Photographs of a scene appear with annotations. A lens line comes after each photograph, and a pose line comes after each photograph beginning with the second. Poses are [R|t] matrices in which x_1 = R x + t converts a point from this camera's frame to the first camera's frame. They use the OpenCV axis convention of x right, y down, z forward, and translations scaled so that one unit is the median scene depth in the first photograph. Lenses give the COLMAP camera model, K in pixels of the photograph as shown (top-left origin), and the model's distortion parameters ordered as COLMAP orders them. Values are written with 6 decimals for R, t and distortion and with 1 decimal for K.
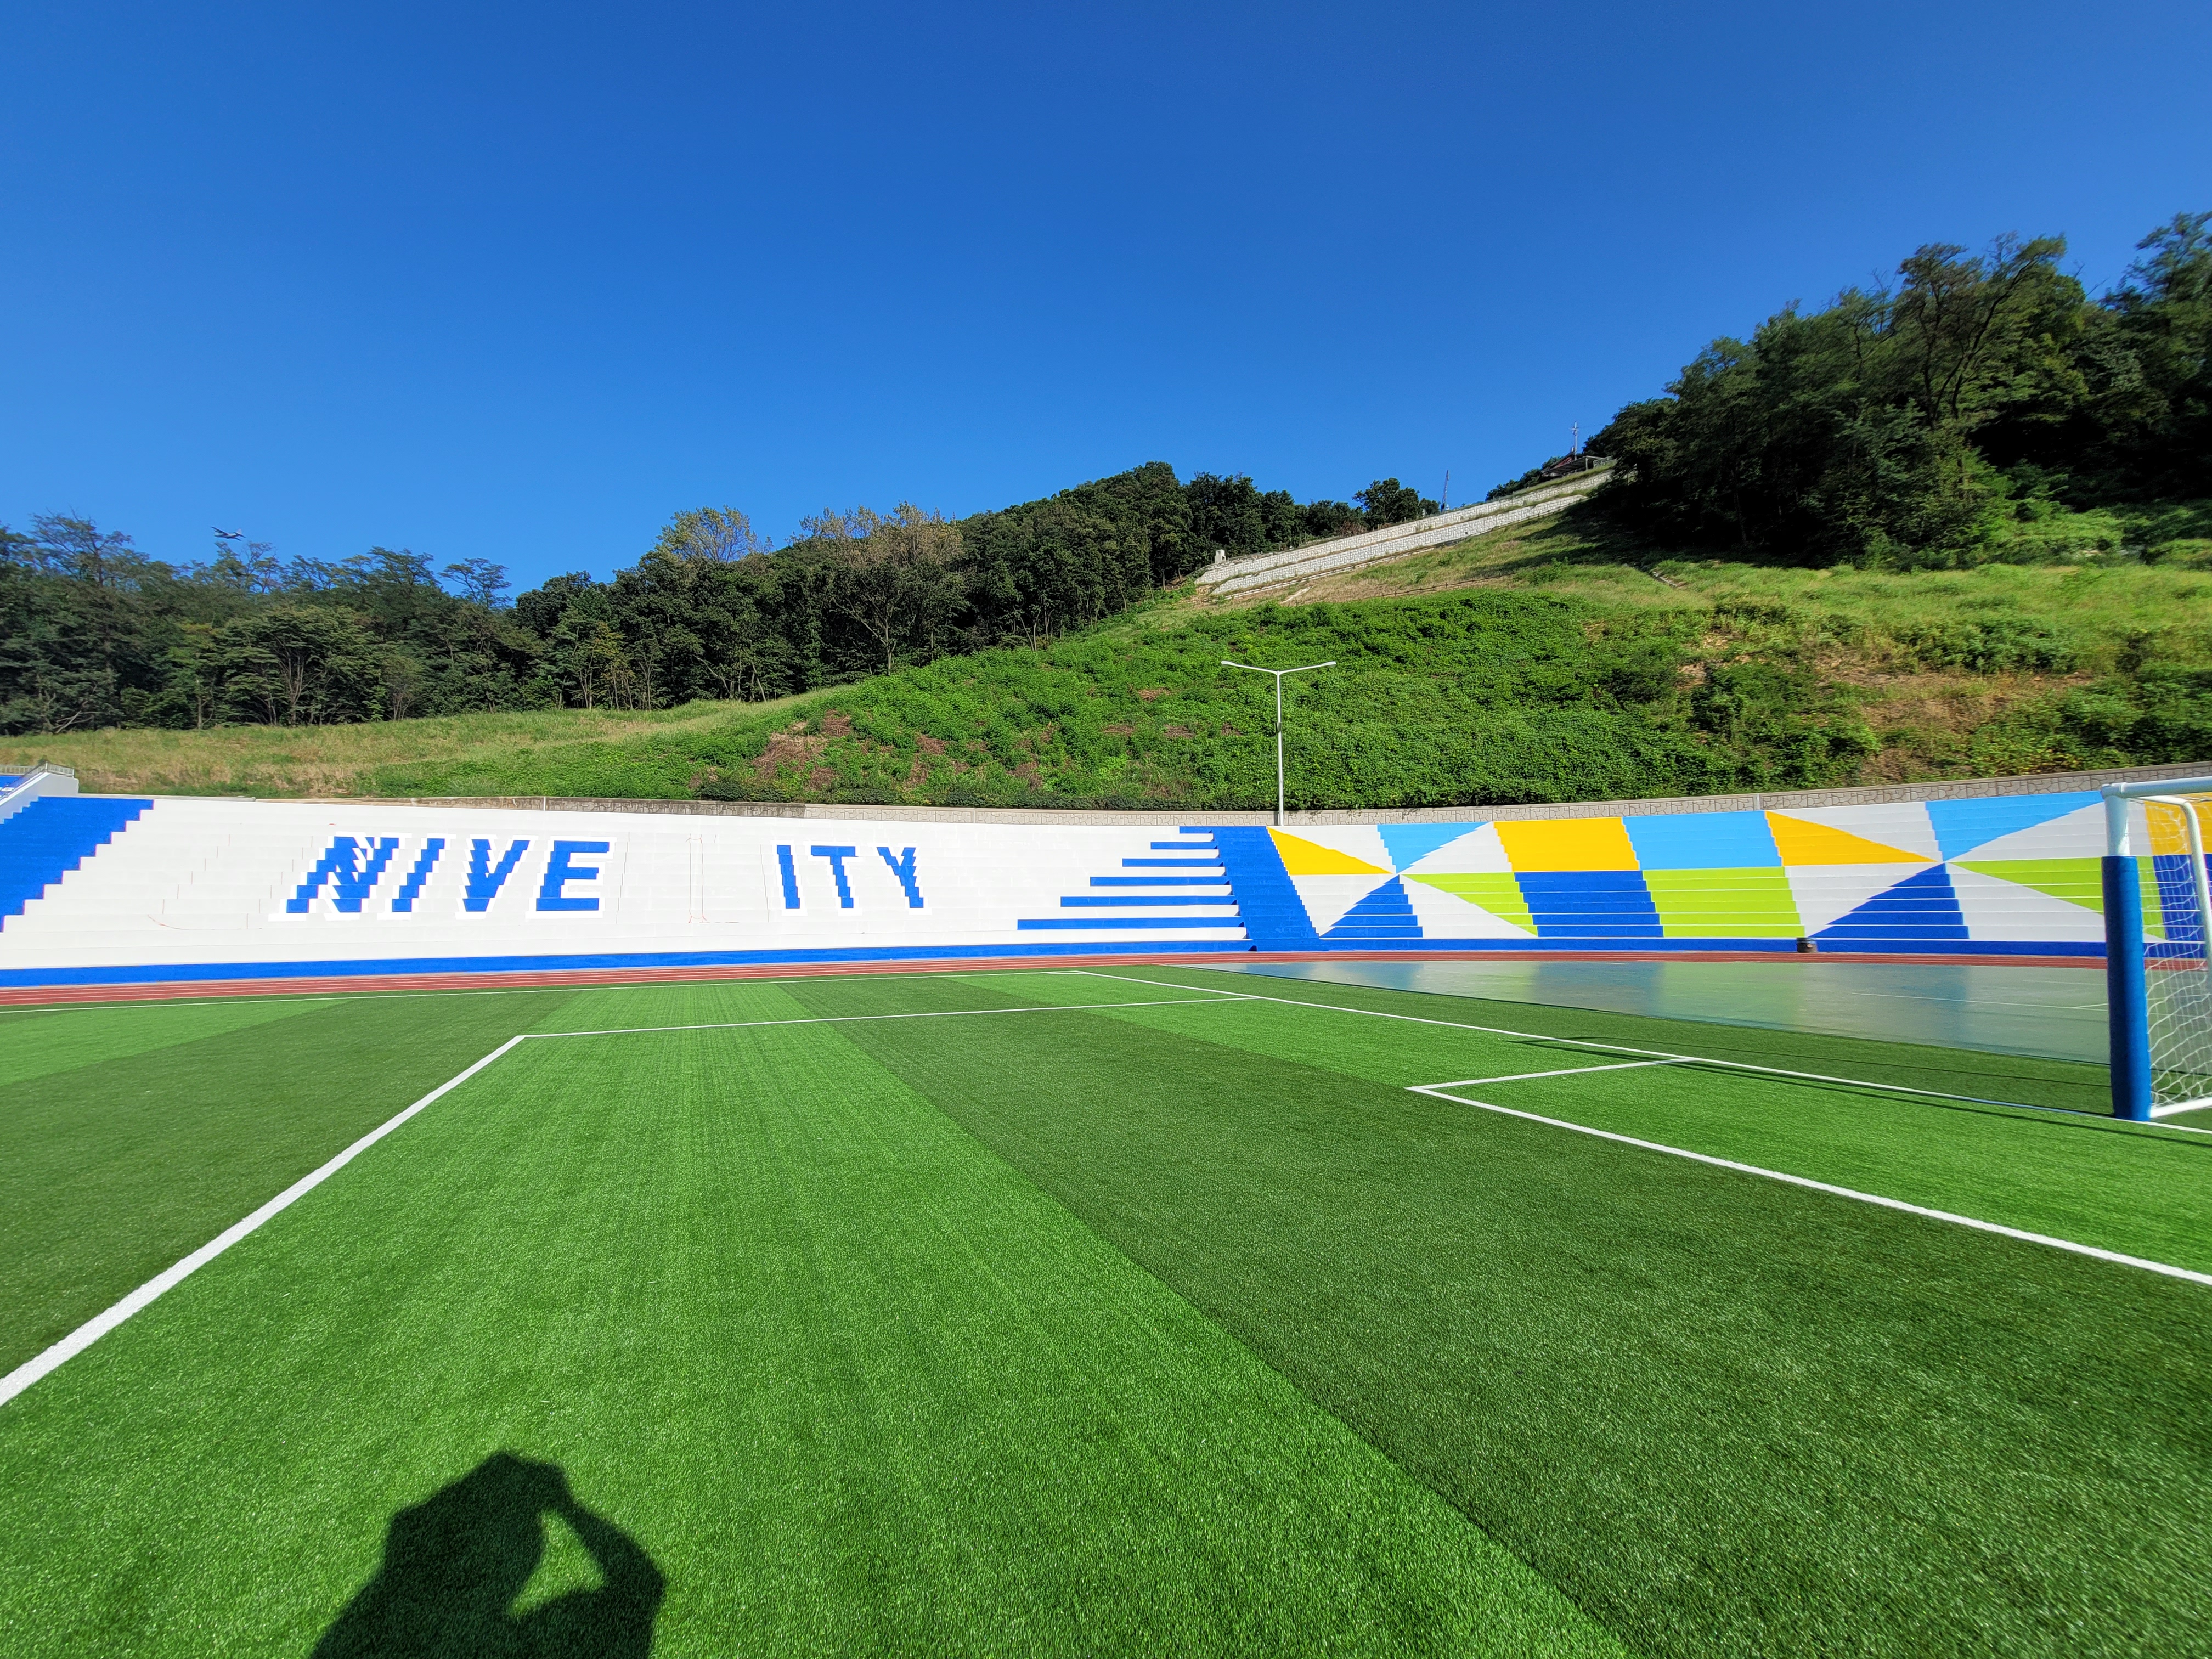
lens RADIAL K [[912.7, 0, 1083.9], [0, 912.7, 841.8], [0, 0, 1]] dist [0.000699, 0.002562]
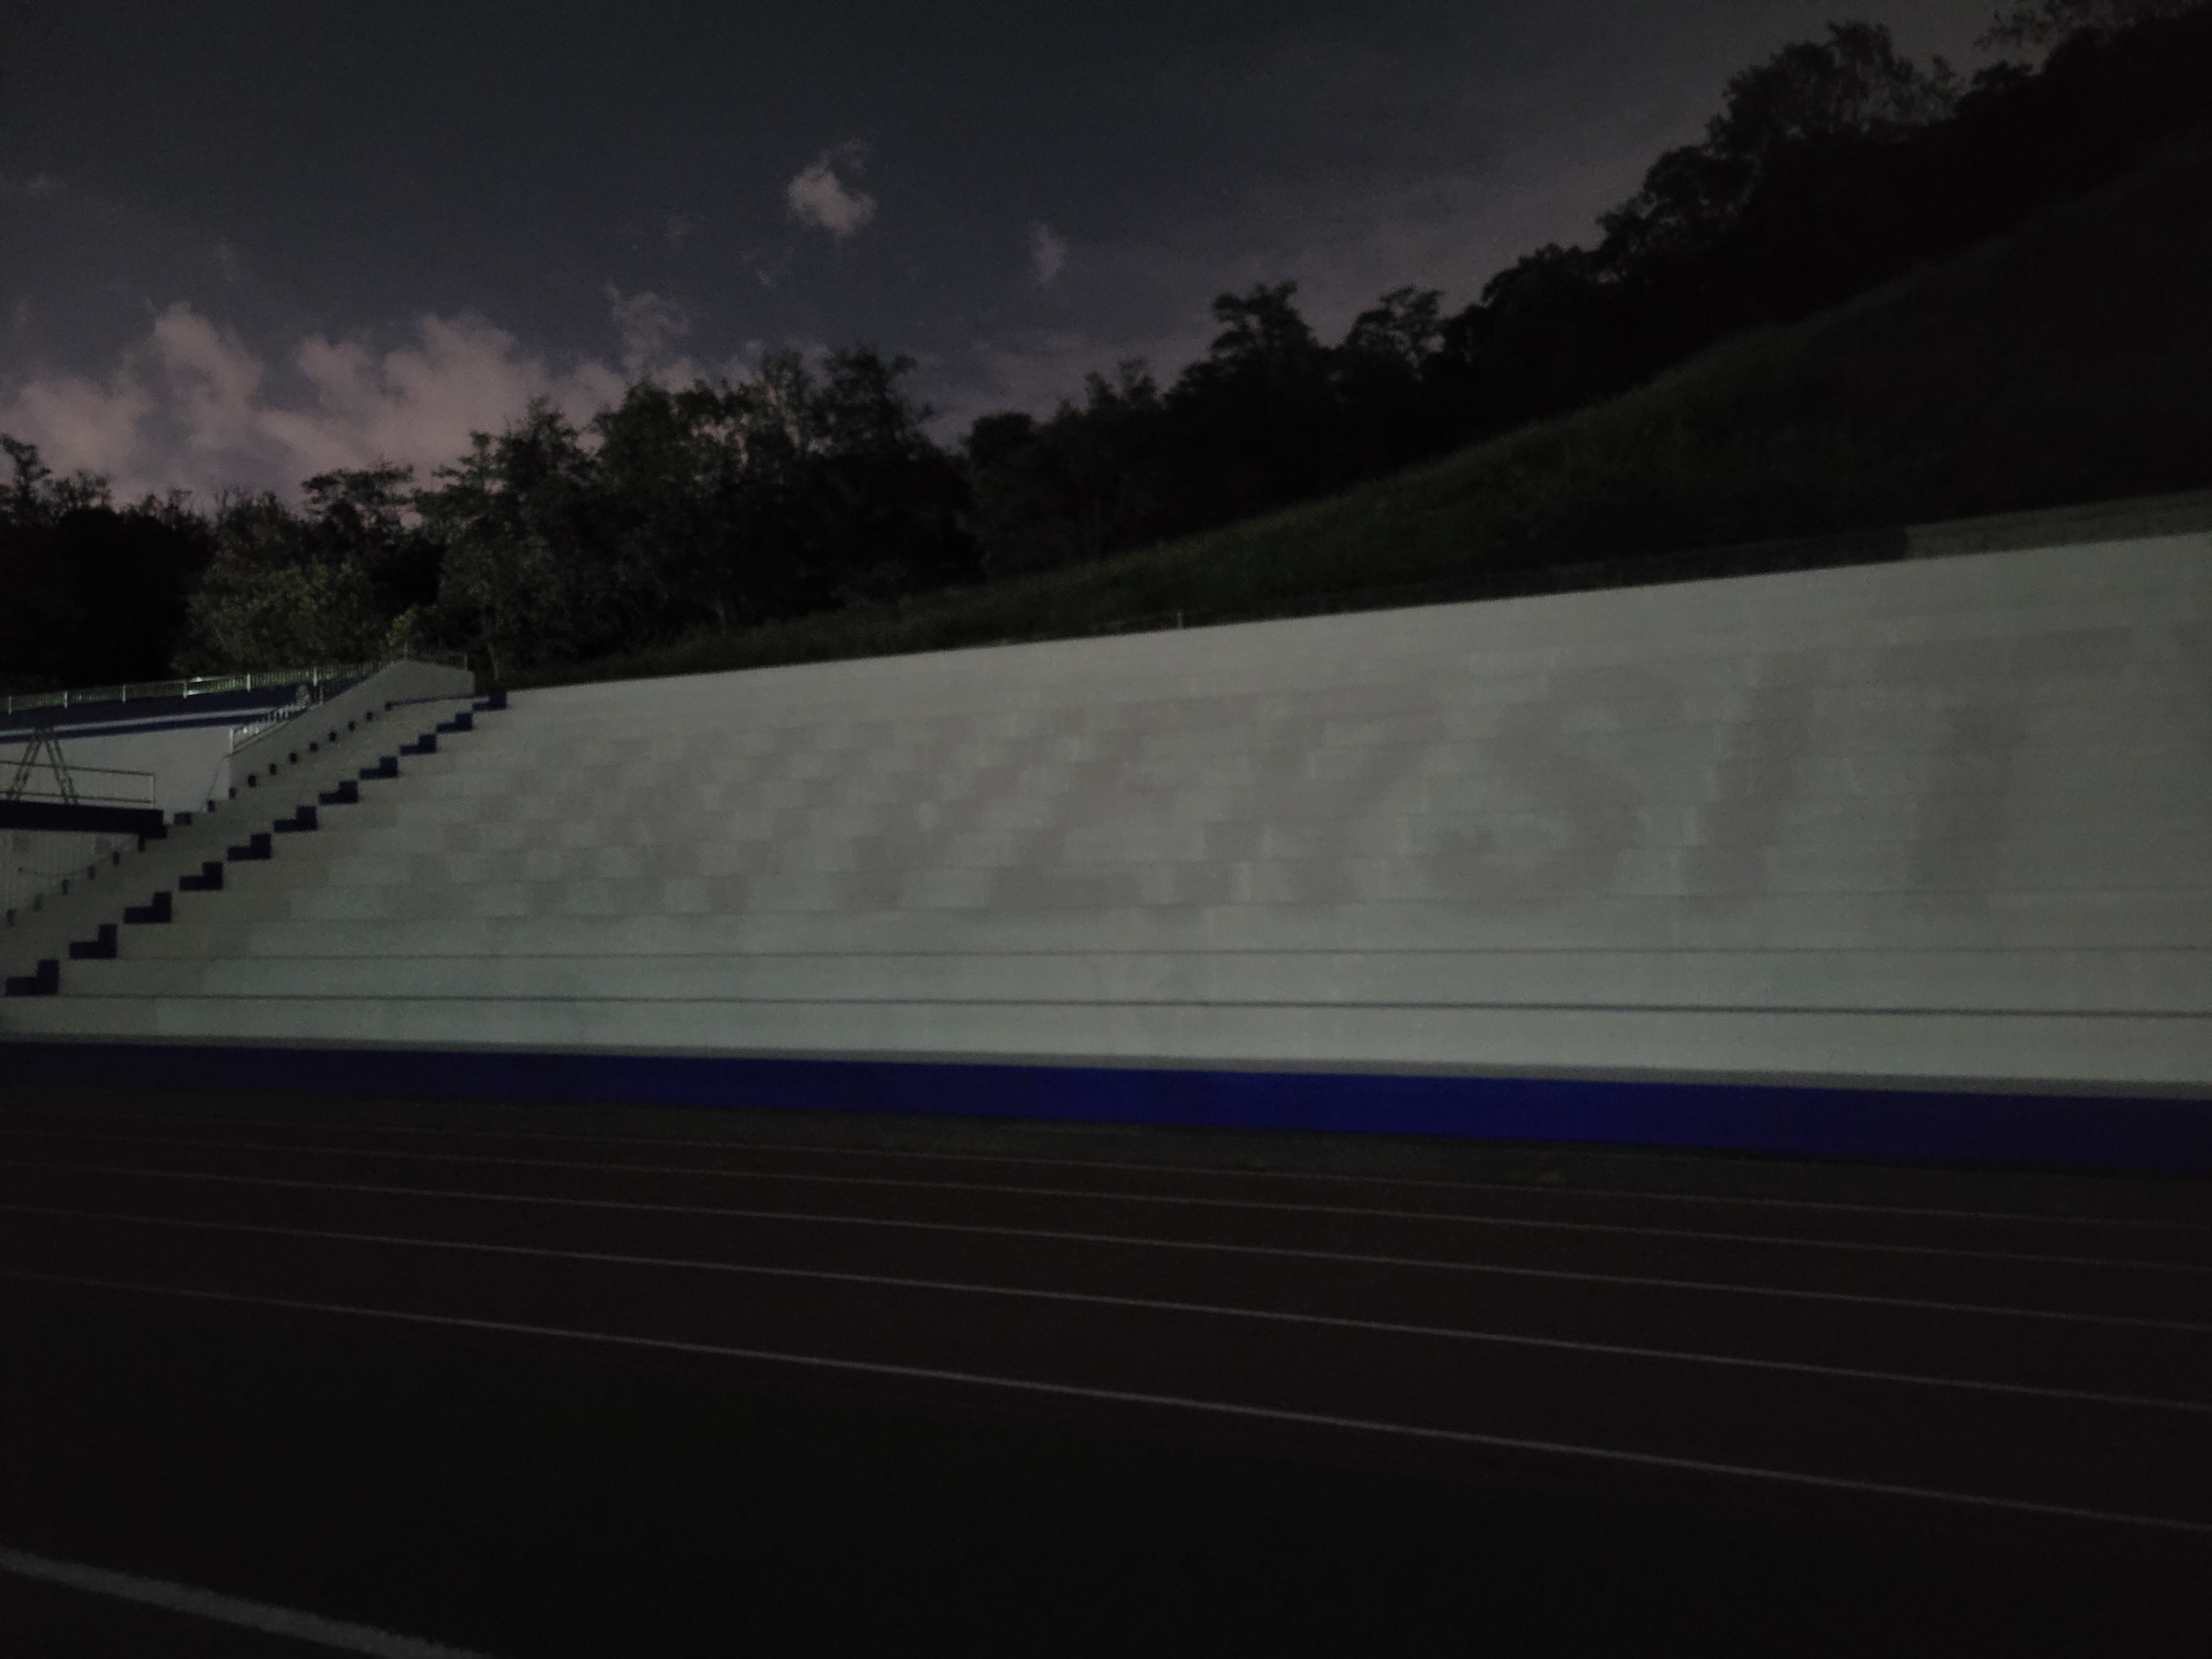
lens RADIAL K [[1667.1, 0, 1087.5], [0, 1667.1, 810.9], [0, 0, 1]] dist [0.059398, -0.039884]
pose [[0.668757, -0.054564, -0.741476, -0.038907], [0.072518, 0.997335, -0.007986, 0.012621], [0.739936, -0.048430, 0.670932, 0.167905]]
